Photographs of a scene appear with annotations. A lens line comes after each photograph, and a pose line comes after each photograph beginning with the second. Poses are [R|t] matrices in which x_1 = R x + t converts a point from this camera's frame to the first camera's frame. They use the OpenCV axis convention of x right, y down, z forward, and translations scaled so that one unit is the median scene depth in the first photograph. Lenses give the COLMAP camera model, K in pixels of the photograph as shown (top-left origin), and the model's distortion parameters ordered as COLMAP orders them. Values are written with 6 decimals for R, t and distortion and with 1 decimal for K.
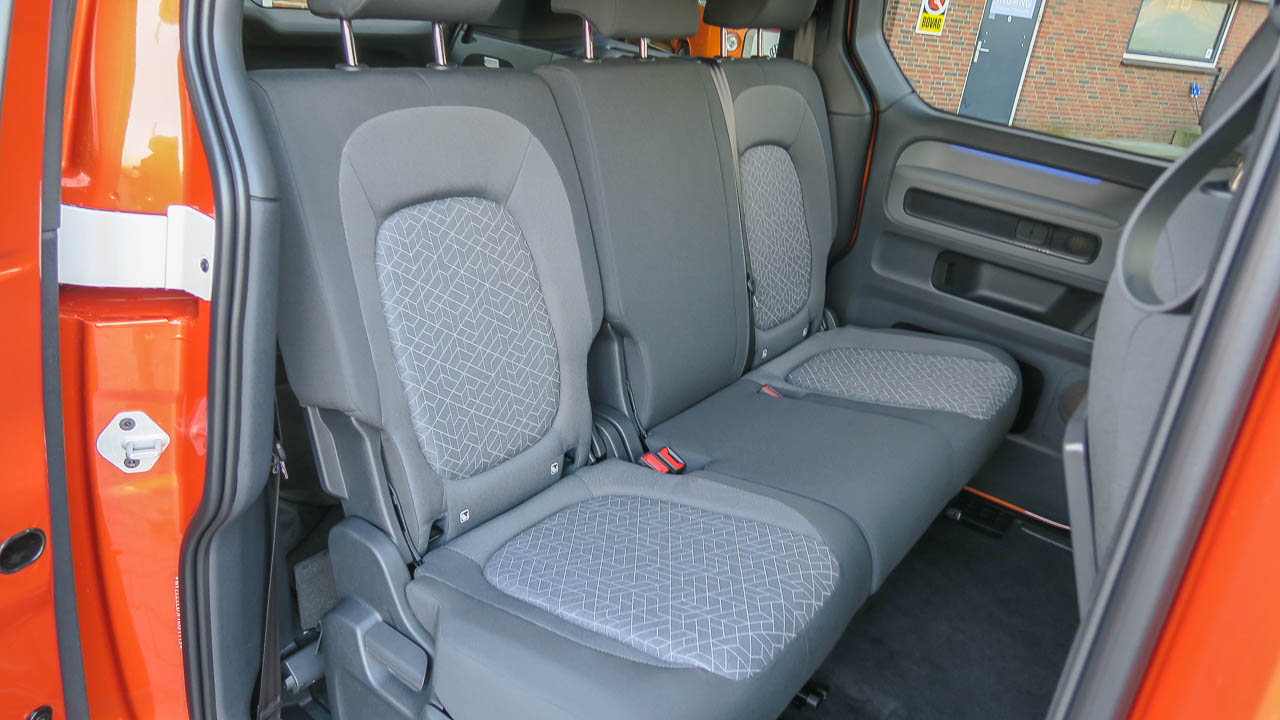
lens RADIAL K [[911.6, 0, 640.0], [0, 911.6, 360.0], [0, 0, 1]] dist [0.006008, 0.003870]
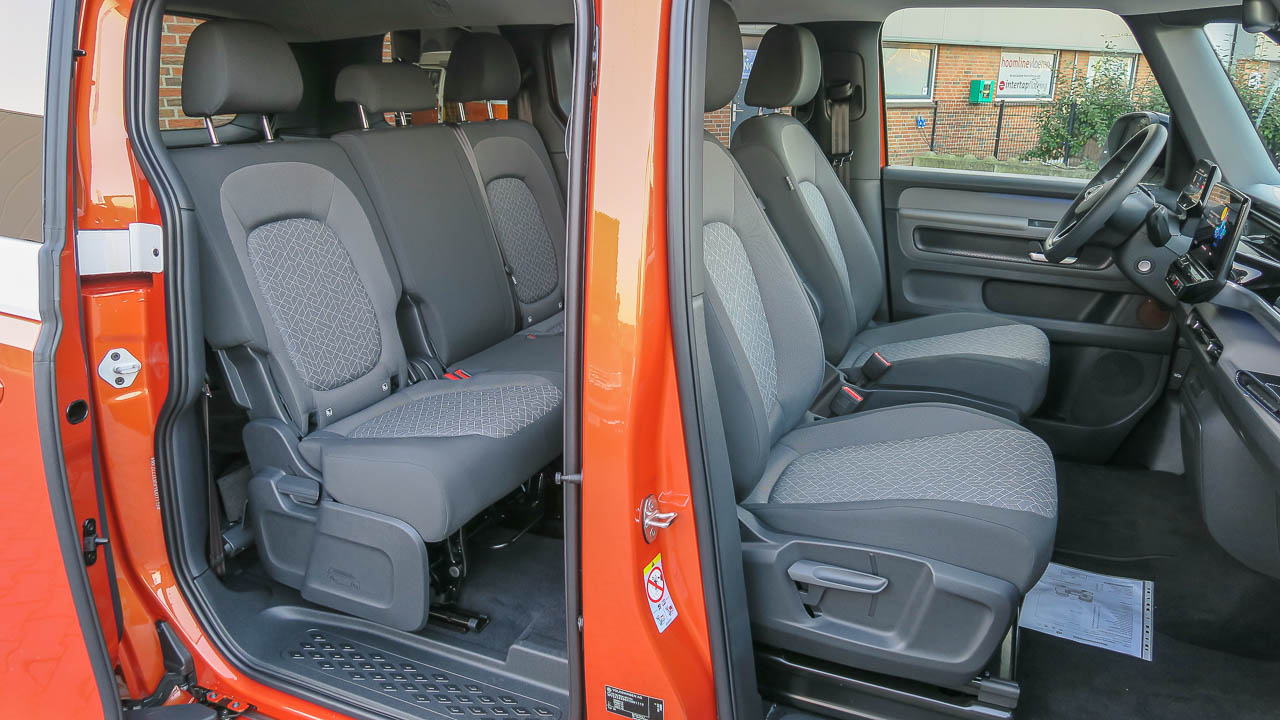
lens RADIAL K [[911.6, 0, 640.0], [0, 911.6, 360.0], [0, 0, 1]] dist [0.006008, 0.003870]
pose [[0.970752, -0.167737, 0.171773, 0.070182], [0.182991, 0.980087, -0.077092, 0.285904], [-0.155421, 0.106270, 0.982116, -0.610423]]
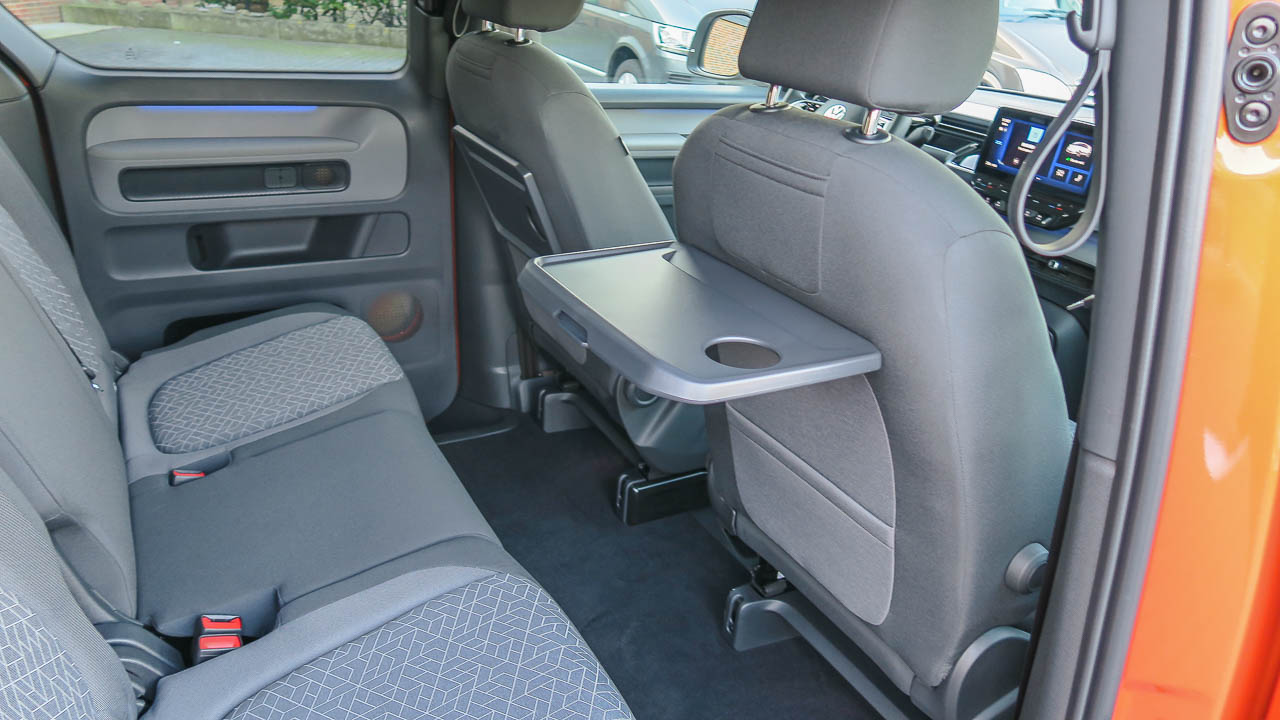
lens RADIAL K [[911.6, 0, 640.0], [0, 911.6, 360.0], [0, 0, 1]] dist [0.006008, 0.003870]
pose [[0.414296, -0.468949, 0.780029, -0.342942], [0.344430, 0.874084, 0.342558, -0.245559], [-0.842453, 0.126745, 0.523649, 0.320684]]
